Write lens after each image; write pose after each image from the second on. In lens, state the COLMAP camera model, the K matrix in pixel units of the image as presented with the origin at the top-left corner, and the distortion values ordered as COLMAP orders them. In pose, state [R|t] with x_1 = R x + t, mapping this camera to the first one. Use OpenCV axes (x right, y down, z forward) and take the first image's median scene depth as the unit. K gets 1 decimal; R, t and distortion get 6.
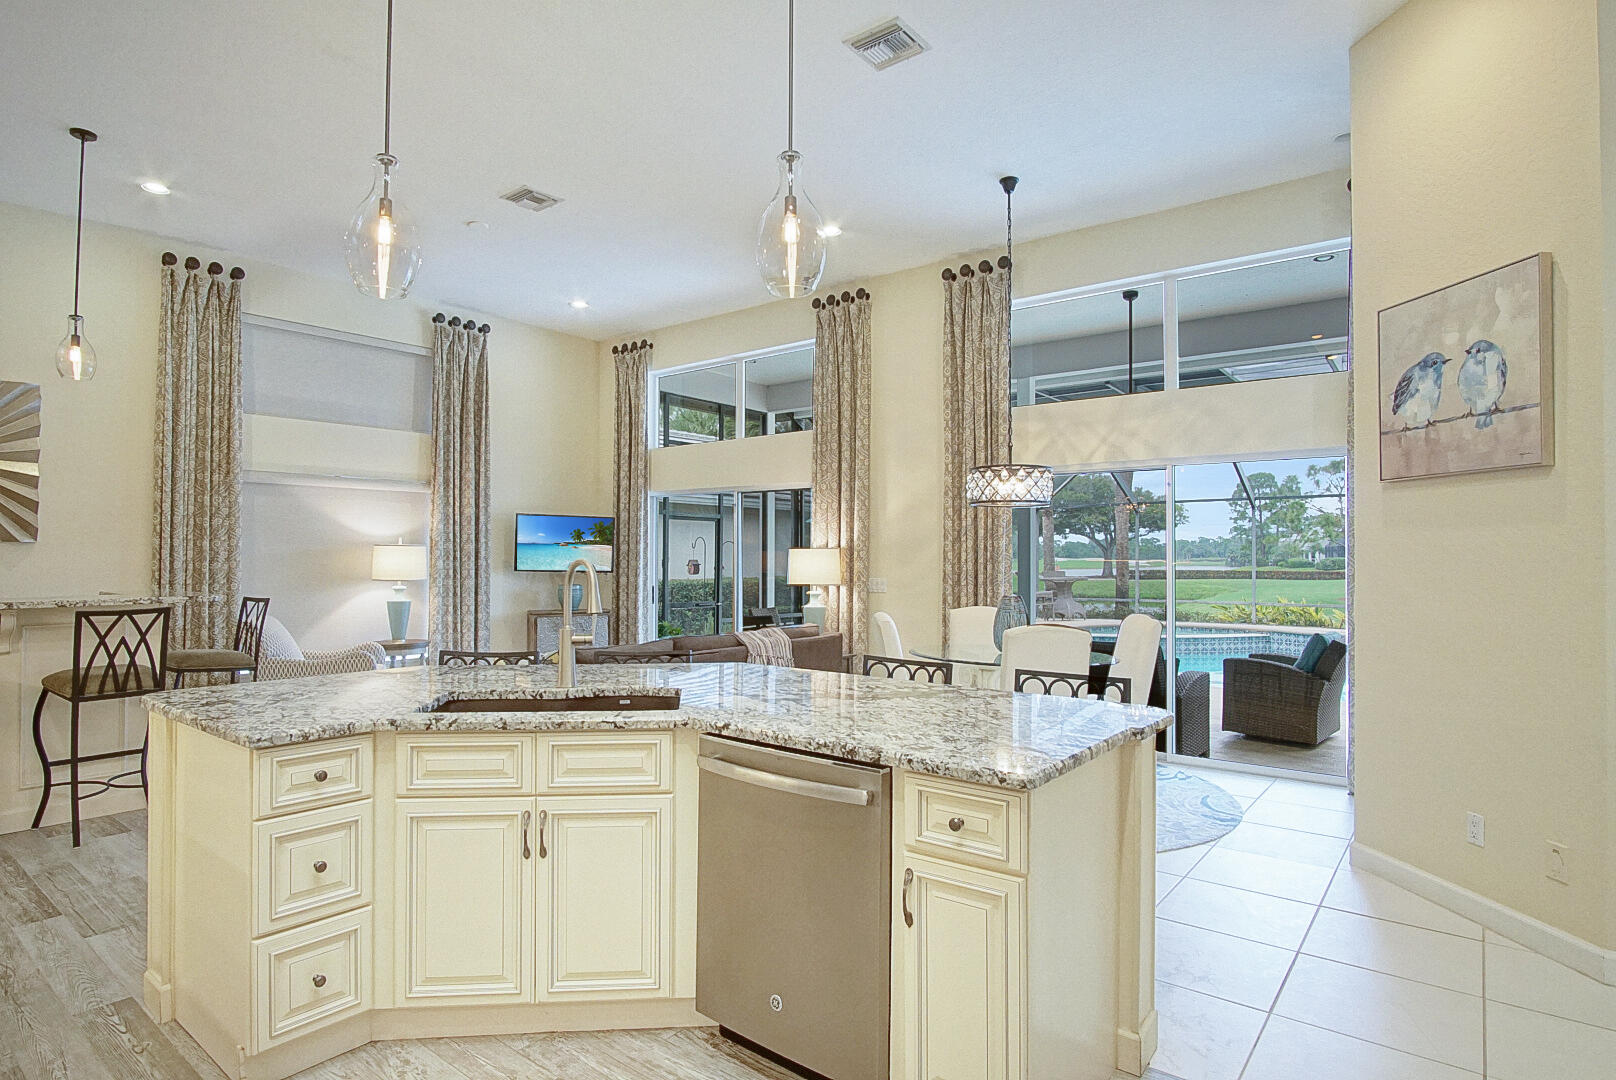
lens RADIAL K [[872.0, 0, 808.8], [0, 872.0, 541.2], [0, 0, 1]] dist [-0.030824, 0.007699]
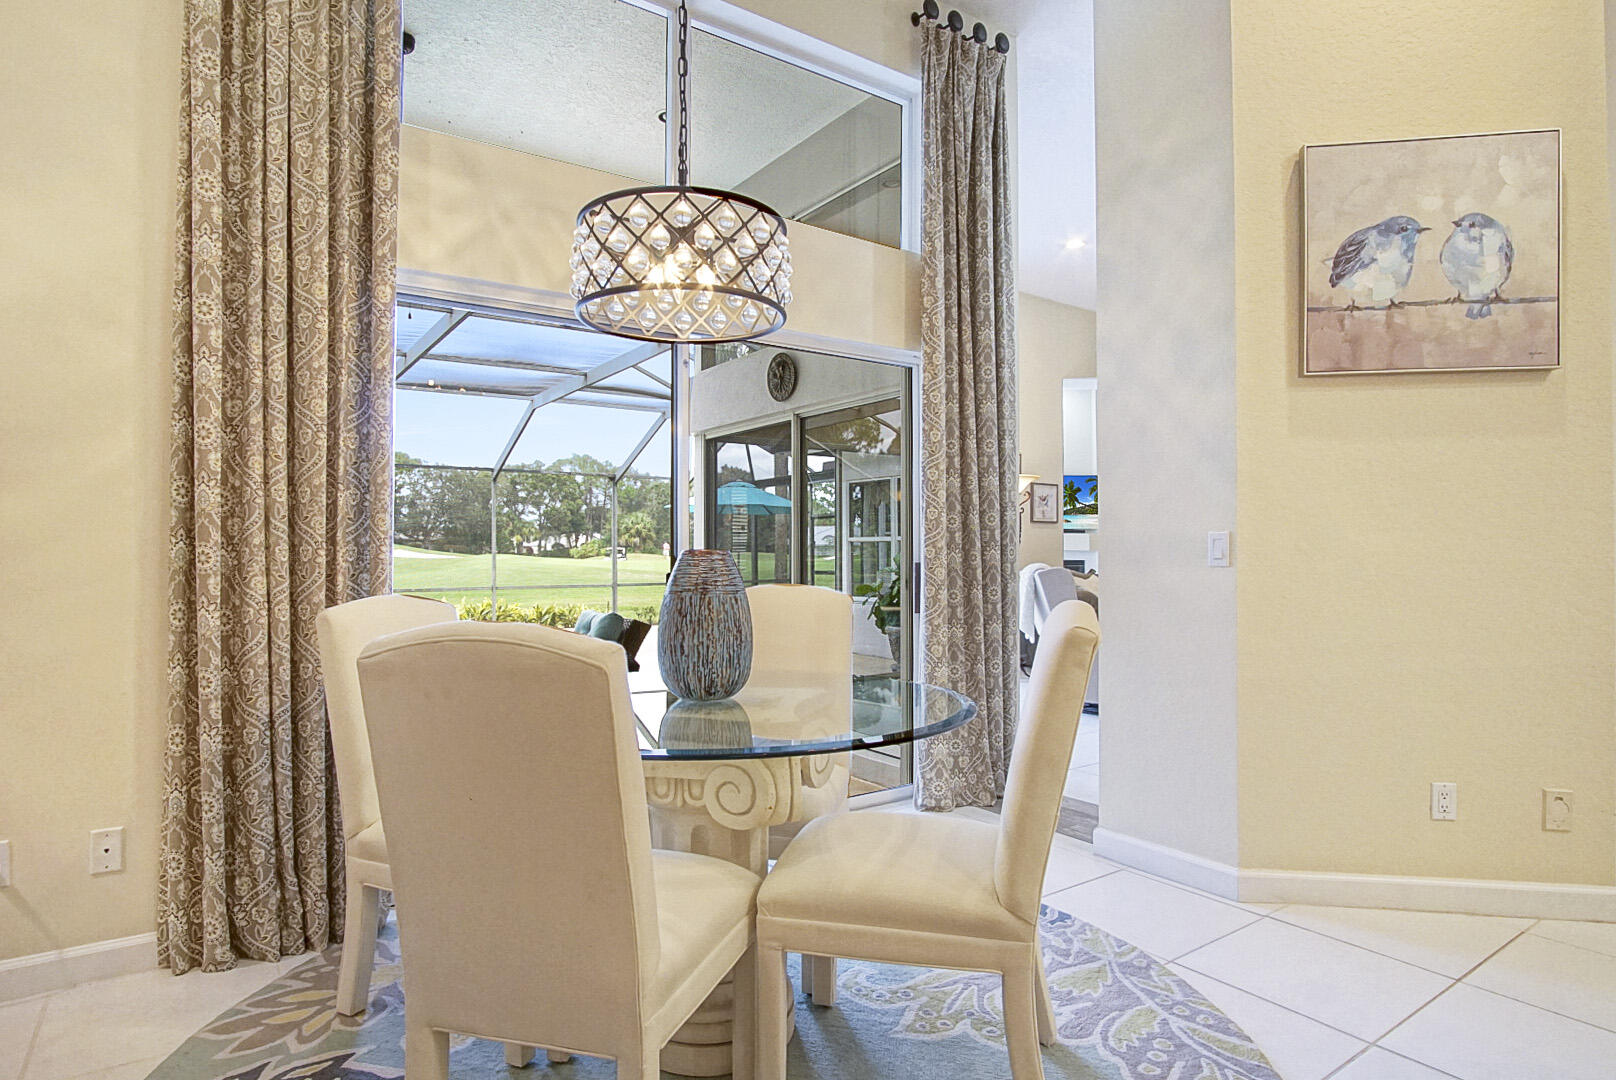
lens RADIAL K [[872.0, 0, 811.4], [0, 872.0, 542.8], [0, 0, 1]] dist [-0.030824, 0.007699]
pose [[0.295406, 0.000914, 0.955371, -0.192918], [-0.011346, 0.999932, 0.002551, 0.087809], [-0.955304, -0.011593, 0.295397, 1.314374]]
